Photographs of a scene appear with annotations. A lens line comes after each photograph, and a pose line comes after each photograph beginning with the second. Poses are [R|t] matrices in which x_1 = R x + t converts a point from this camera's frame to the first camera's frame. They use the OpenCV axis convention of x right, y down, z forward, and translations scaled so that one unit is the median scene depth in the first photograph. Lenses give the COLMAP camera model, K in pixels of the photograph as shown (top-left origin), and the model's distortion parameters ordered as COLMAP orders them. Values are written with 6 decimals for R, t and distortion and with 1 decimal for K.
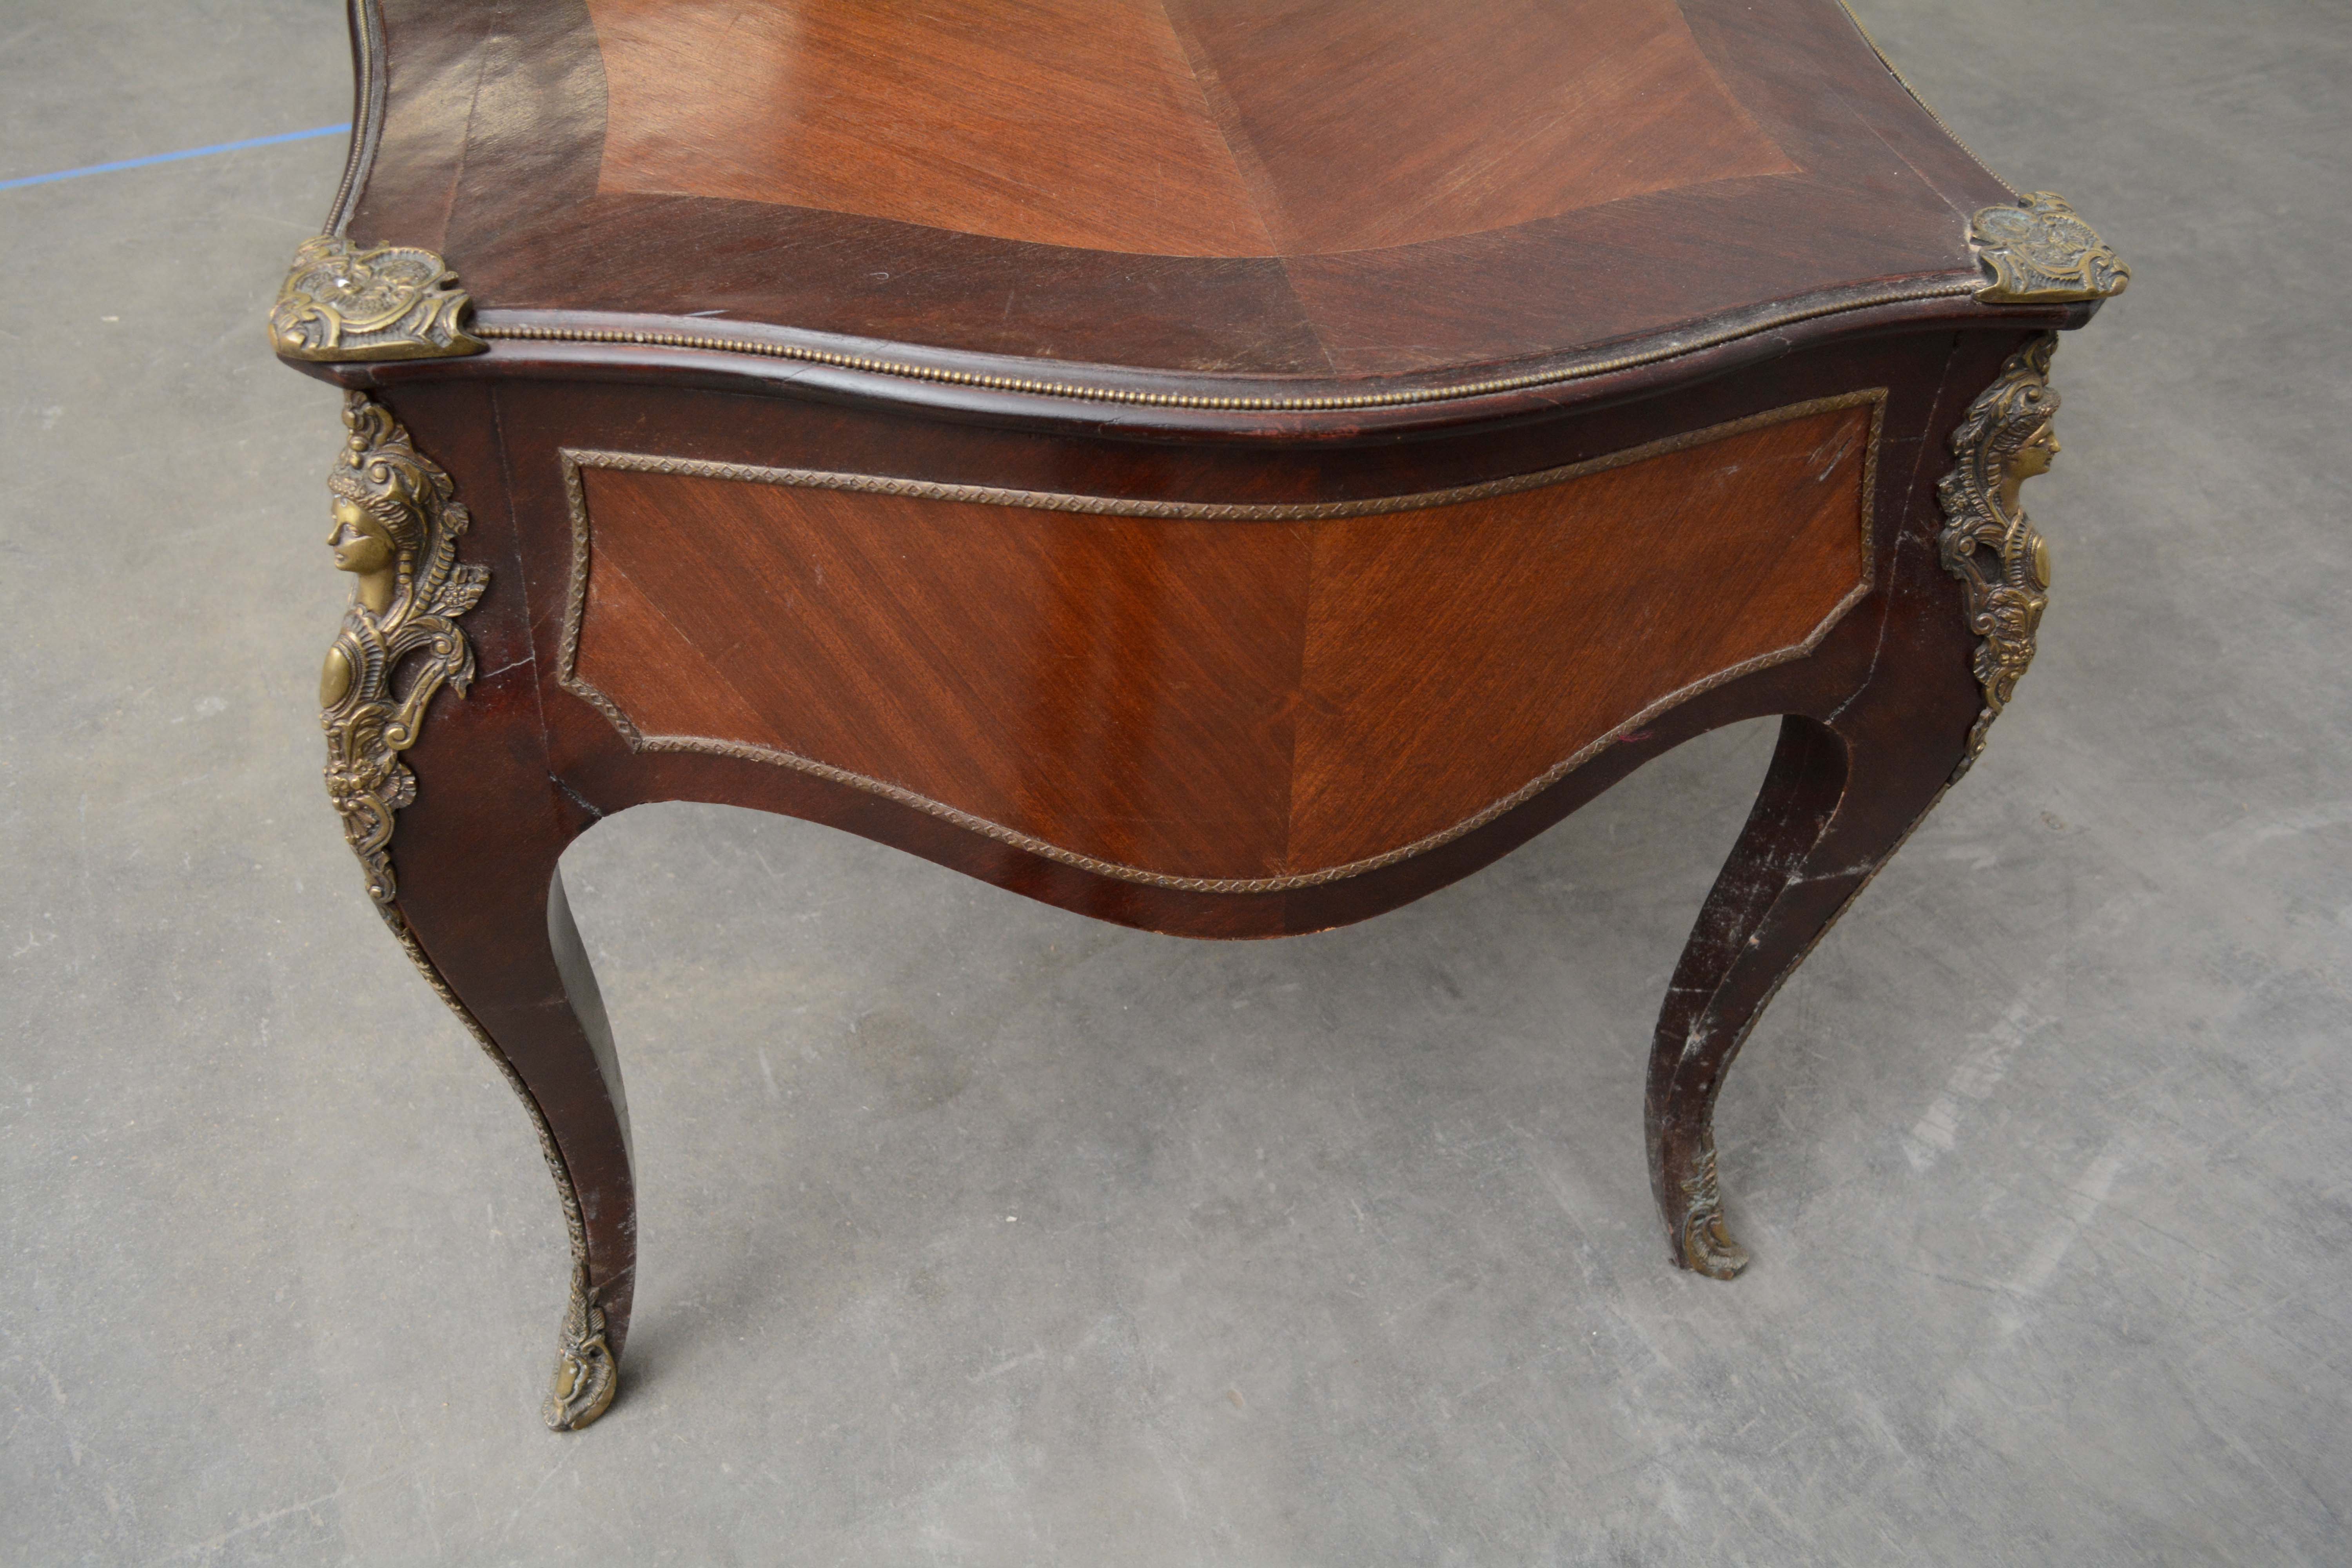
lens RADIAL K [[1952.1, 0, 1160.2], [0, 1952.1, 780.6], [0, 0, 1]] dist [-0.078037, 0.002829]
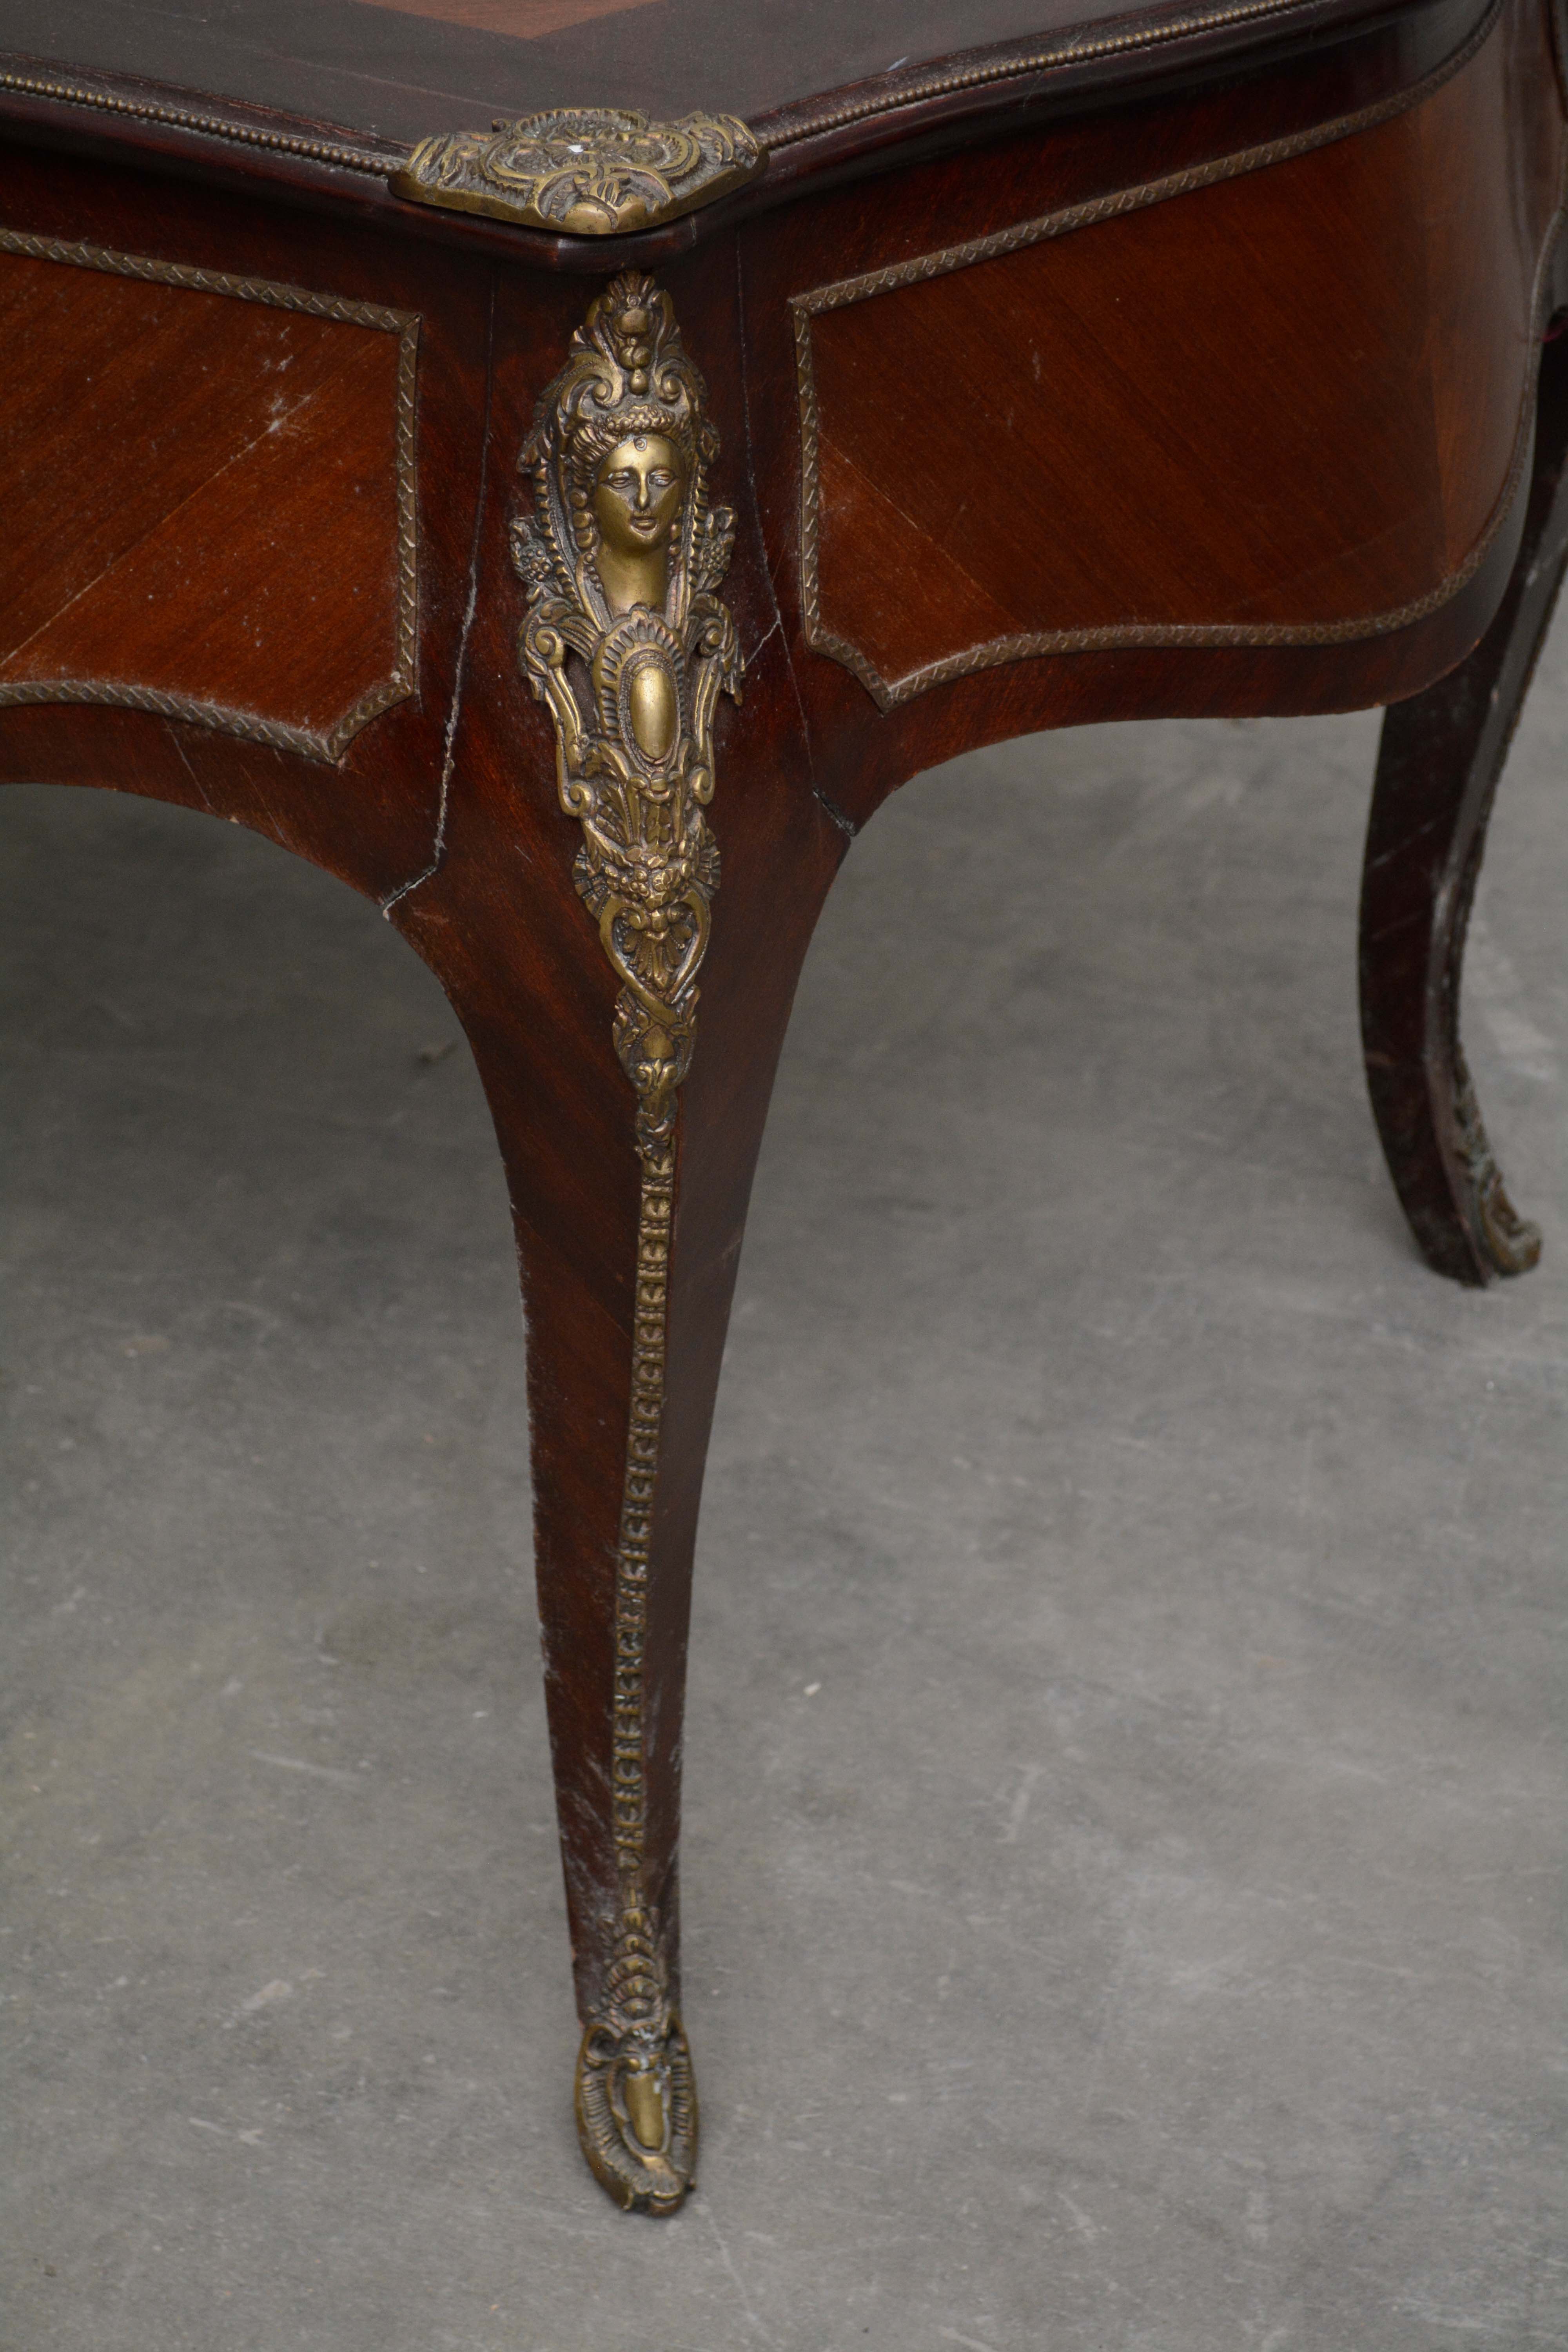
lens RADIAL K [[4526.3, 0, 771.8], [0, 4526.3, 1228.4], [0, 0, 1]] dist [0.023701, -0.029506]
pose [[0.672470, -0.430501, 0.602040, -1.203168], [0.518385, 0.854547, 0.032034, 0.063728], [-0.528262, 0.290547, 0.797823, -0.253249]]
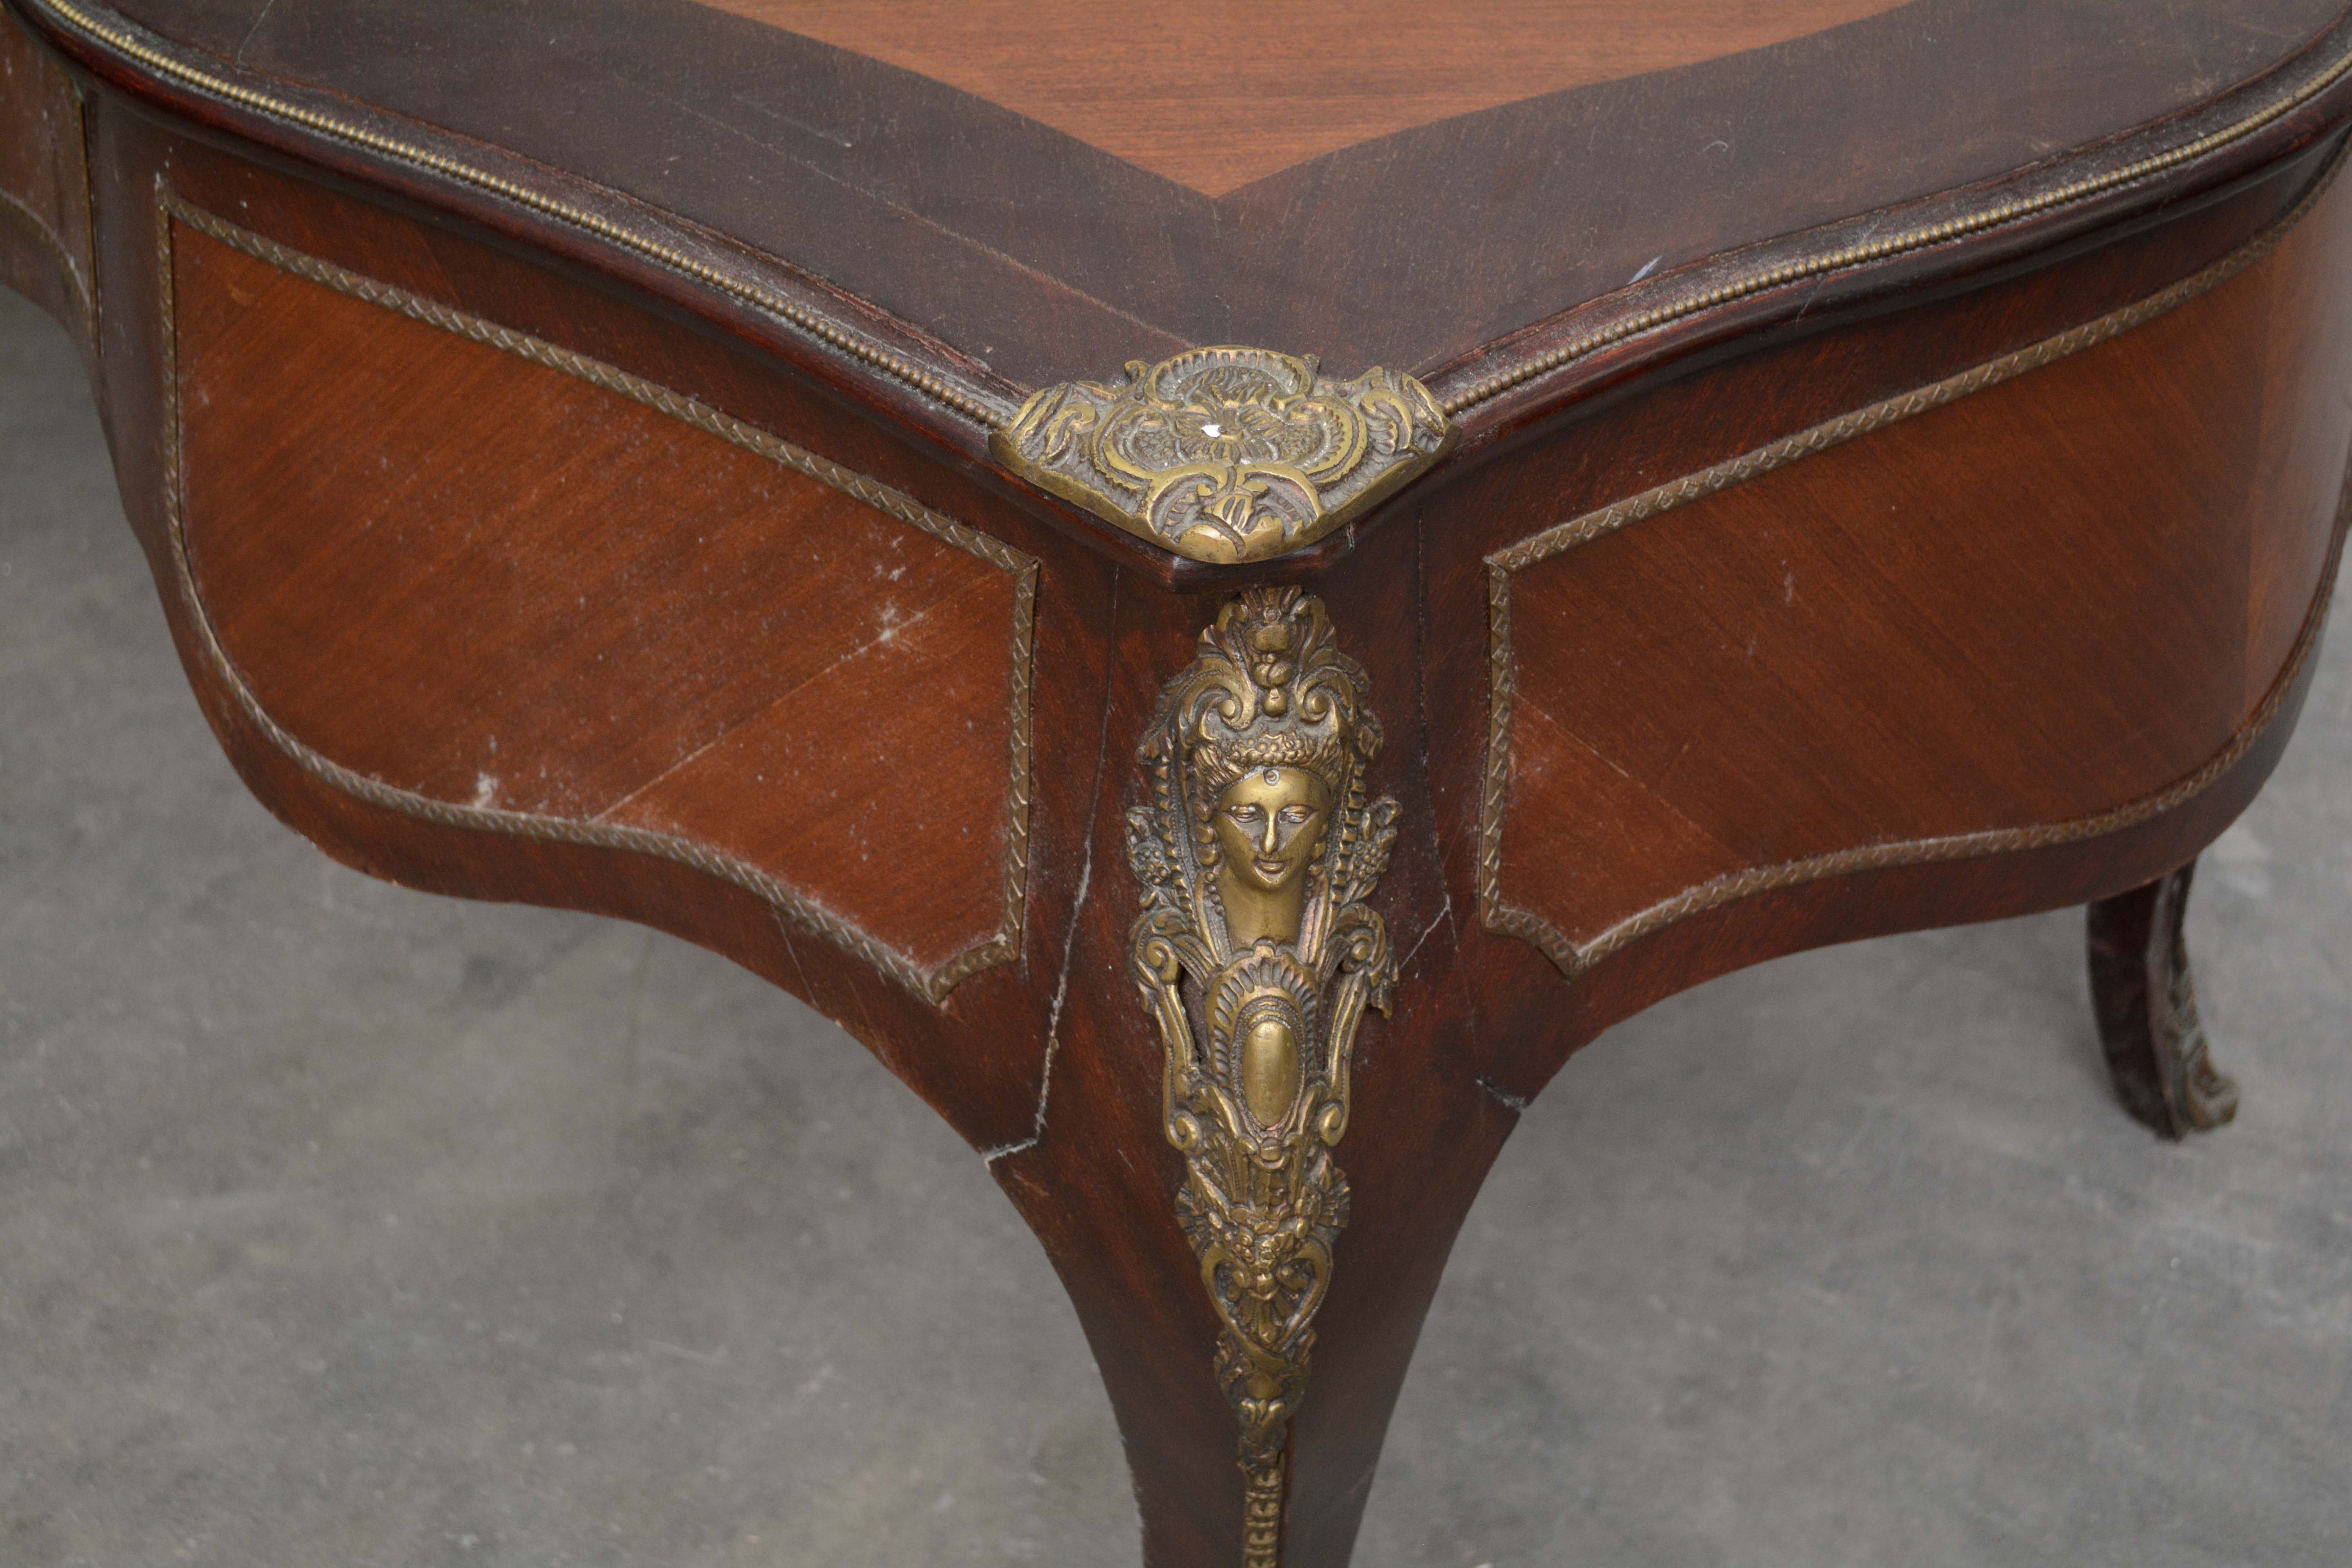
lens RADIAL K [[3089.4, 0, 1176.0], [0, 3089.4, 784.0], [0, 0, 1]] dist [-0.045363, 0.066808]
pose [[0.786013, -0.433542, 0.440709, -0.673977], [0.451976, 0.889373, 0.068801, -0.171335], [-0.421783, 0.145112, 0.895009, 0.106745]]
